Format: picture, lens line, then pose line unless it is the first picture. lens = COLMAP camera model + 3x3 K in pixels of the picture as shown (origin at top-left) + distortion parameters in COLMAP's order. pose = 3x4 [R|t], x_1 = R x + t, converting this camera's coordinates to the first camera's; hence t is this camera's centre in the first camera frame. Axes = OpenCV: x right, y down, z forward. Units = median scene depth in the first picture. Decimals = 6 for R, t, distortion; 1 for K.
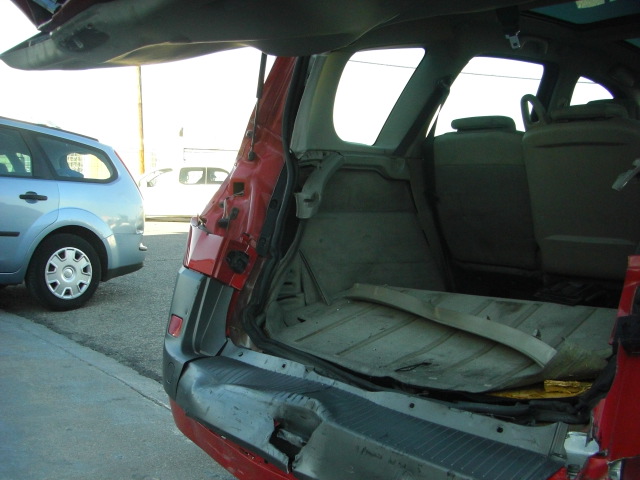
lens RADIAL K [[747.3, 0, 320.0], [0, 747.3, 240.0], [0, 0, 1]] dist [-0.237567, 0.178880]
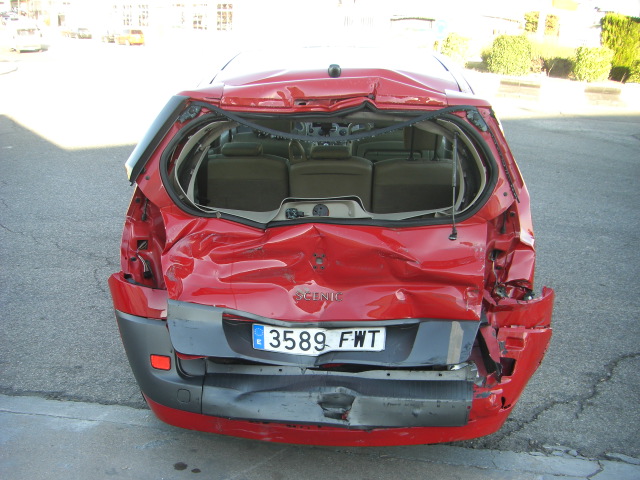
lens RADIAL K [[747.3, 0, 320.0], [0, 747.3, 240.0], [0, 0, 1]] dist [-0.237567, 0.178880]
pose [[0.688576, -0.227906, 0.688420, -1.067322], [0.051814, 0.962366, 0.266772, -0.554192], [-0.723311, -0.148024, 0.674470, -0.157276]]
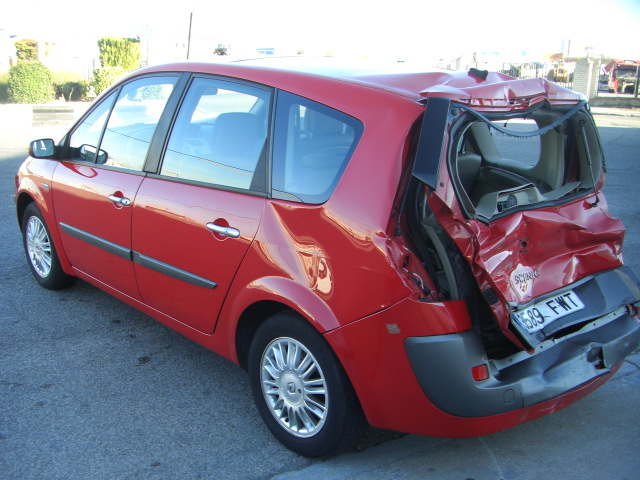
lens RADIAL K [[747.3, 0, 320.0], [0, 747.3, 240.0], [0, 0, 1]] dist [-0.237567, 0.178880]
pose [[0.013706, -0.272852, 0.961958, -1.692783], [0.052678, 0.960910, 0.271804, -0.595614], [-0.998517, 0.046949, 0.027544, 1.459330]]
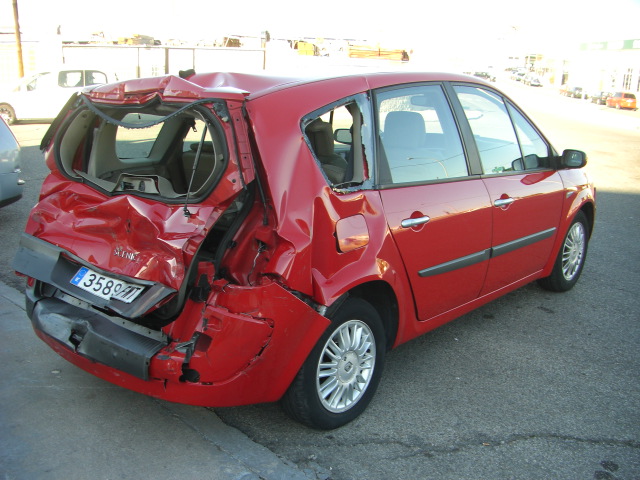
lens RADIAL K [[747.3, 0, 320.0], [0, 747.3, 240.0], [0, 0, 1]] dist [-0.237567, 0.178880]
pose [[0.989206, -0.045744, 0.139206, 0.349716], [0.022769, 0.986467, 0.162369, -0.331766], [-0.144749, -0.157447, 0.976861, -1.109385]]
